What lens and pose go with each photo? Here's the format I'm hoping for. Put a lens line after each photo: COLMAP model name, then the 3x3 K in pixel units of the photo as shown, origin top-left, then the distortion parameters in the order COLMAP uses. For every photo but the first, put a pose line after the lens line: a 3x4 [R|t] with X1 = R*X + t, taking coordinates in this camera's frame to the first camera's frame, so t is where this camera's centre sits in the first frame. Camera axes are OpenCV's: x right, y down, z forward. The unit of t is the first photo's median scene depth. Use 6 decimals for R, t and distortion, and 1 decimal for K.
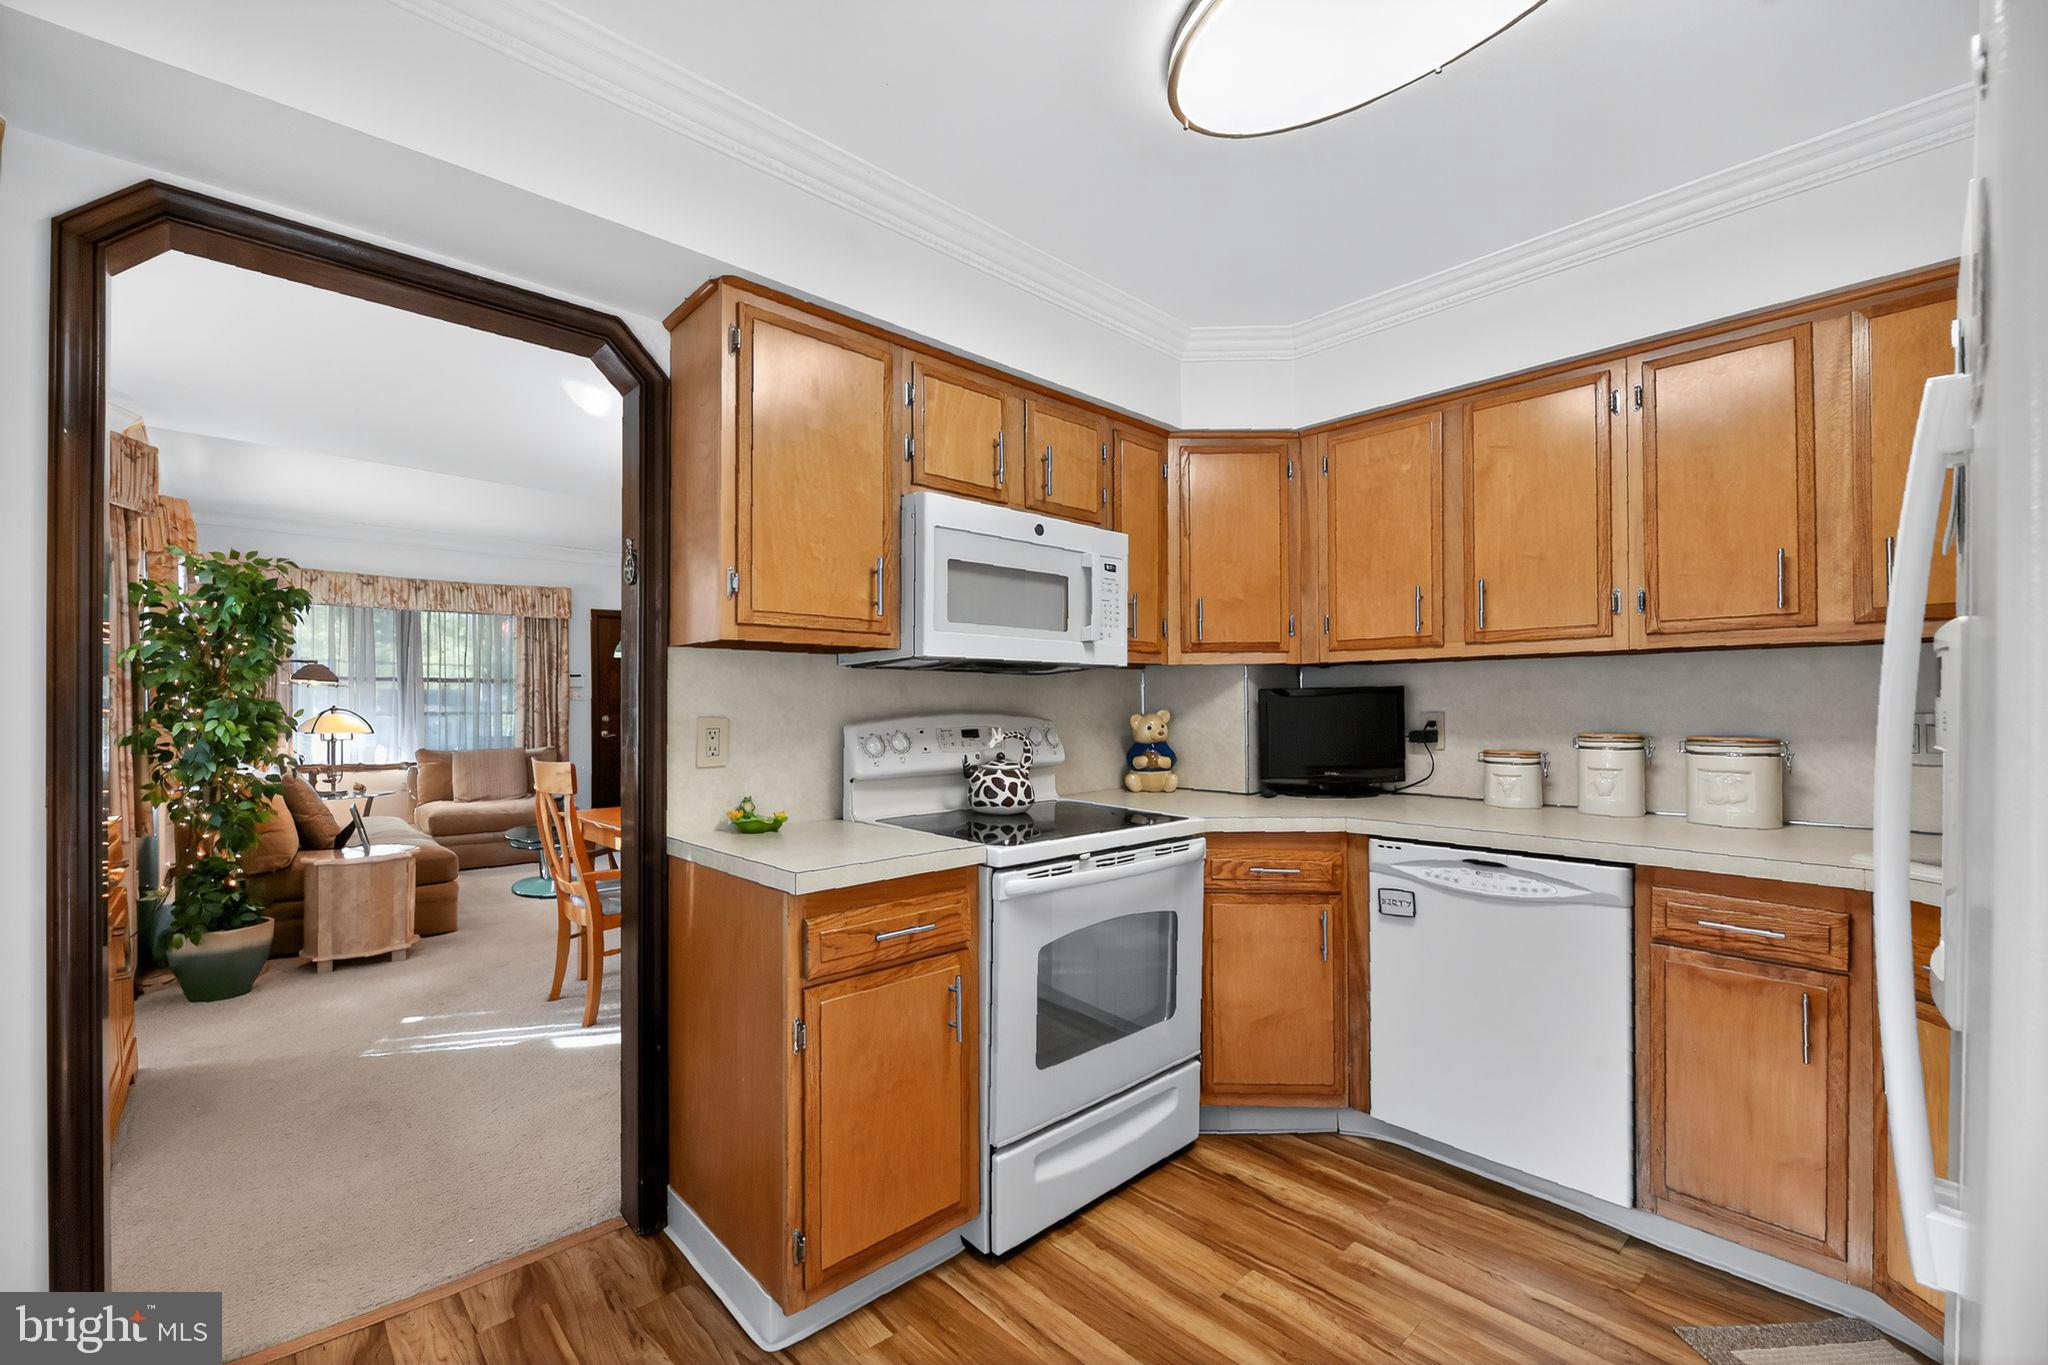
lens RADIAL K [[835.6, 0, 1023.8], [0, 835.6, 697.3], [0, 0, 1]] dist [-0.001866, -0.000859]
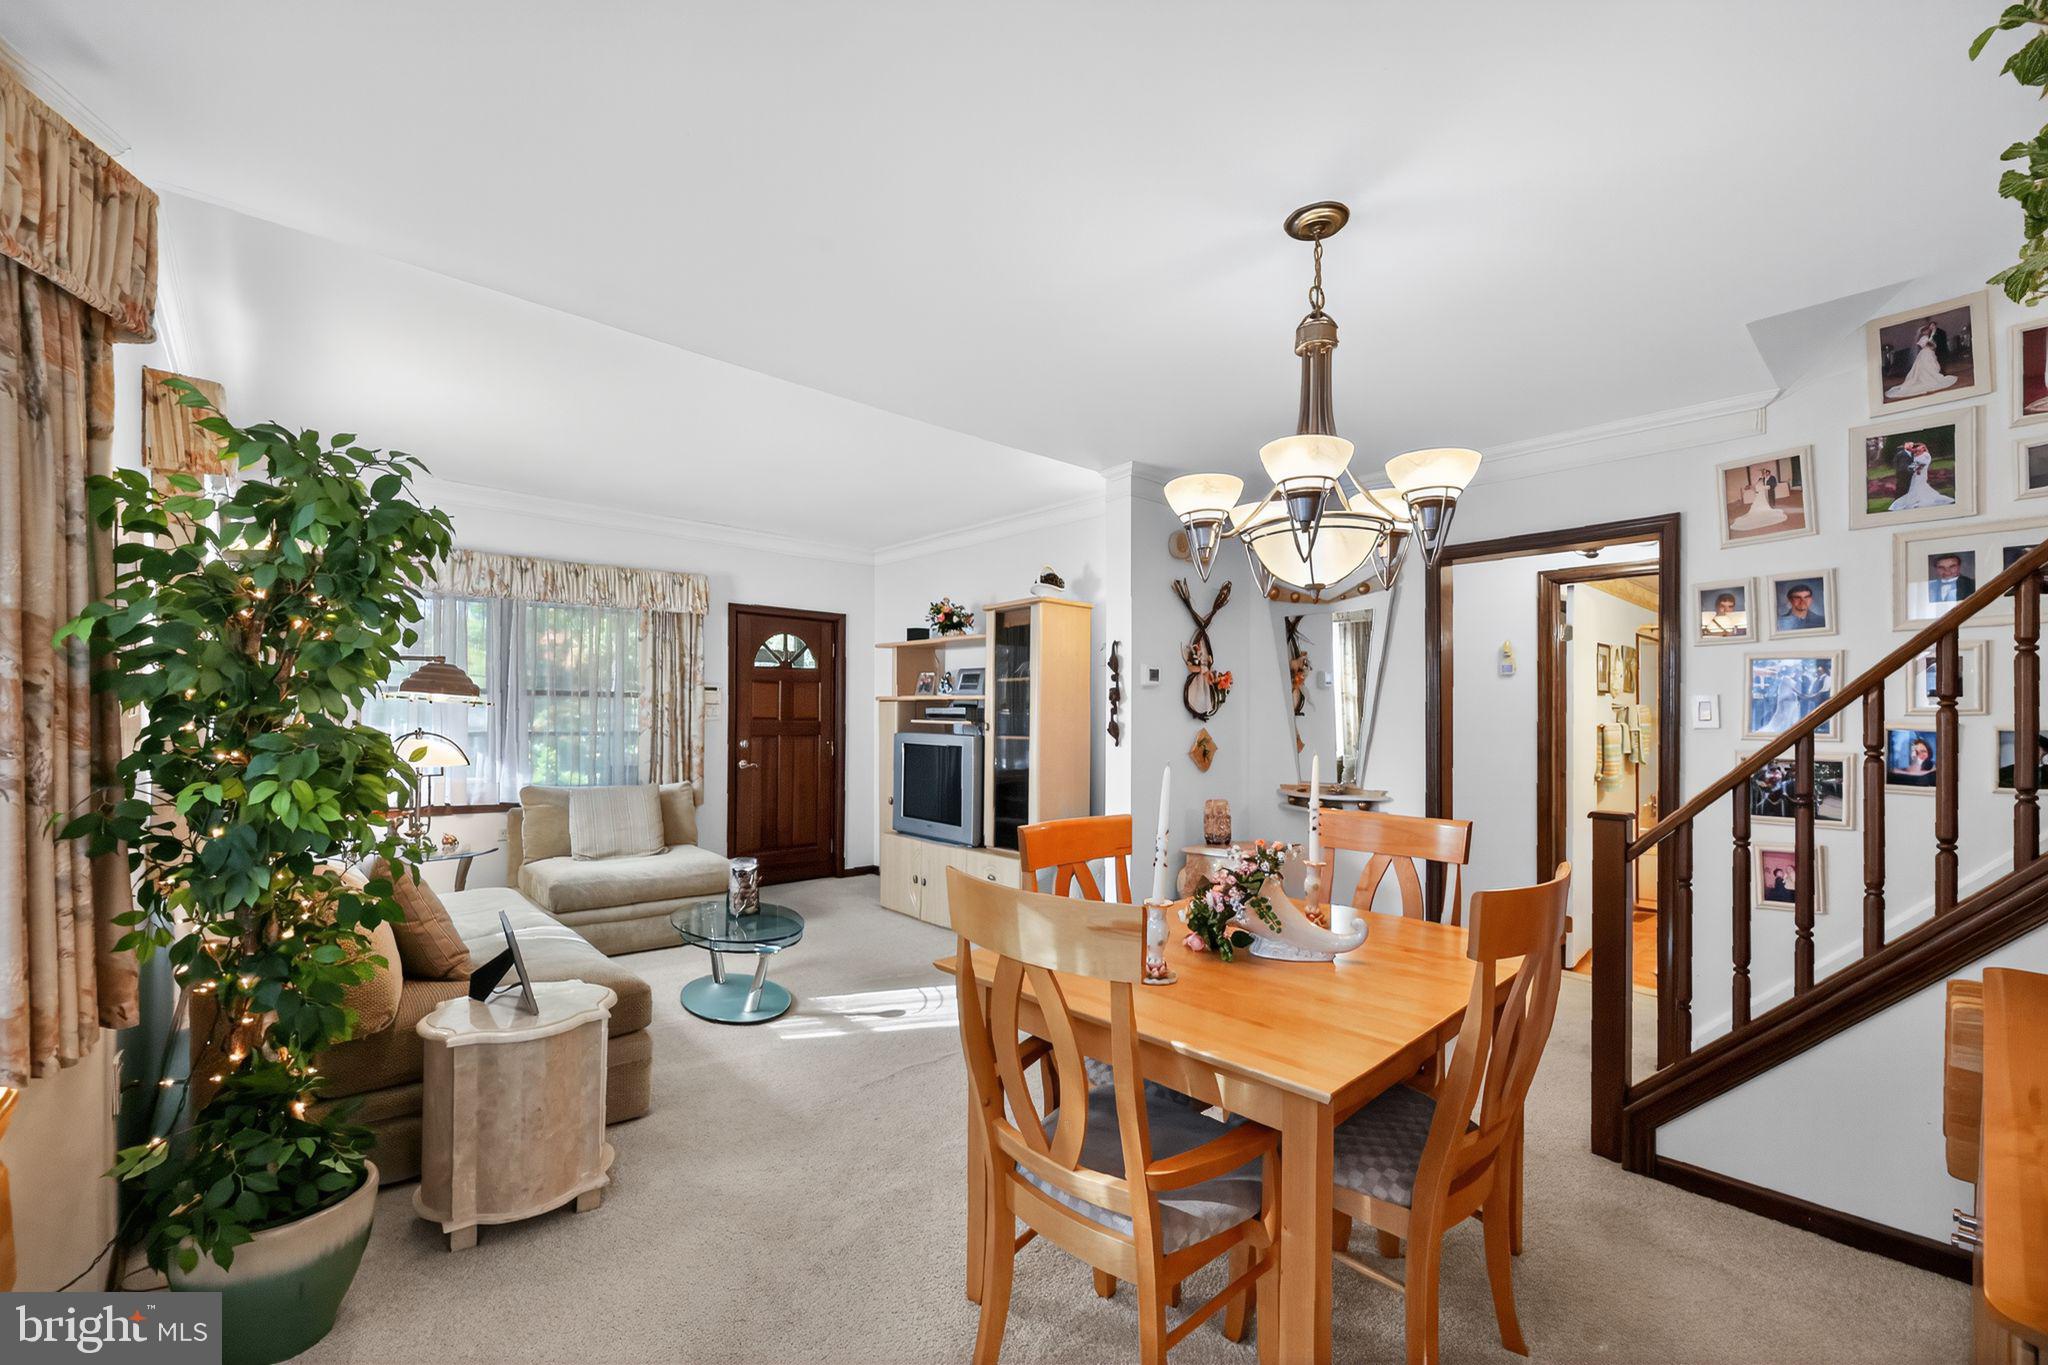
lens RADIAL K [[835.6, 0, 1005.2], [0, 835.6, 712.8], [0, 0, 1]] dist [-0.001866, -0.000859]
pose [[0.999295, 0.009167, -0.036414, -0.373511], [-0.009230, 0.999956, -0.001573, -0.007760], [0.036398, 0.001908, 0.999336, 0.378023]]
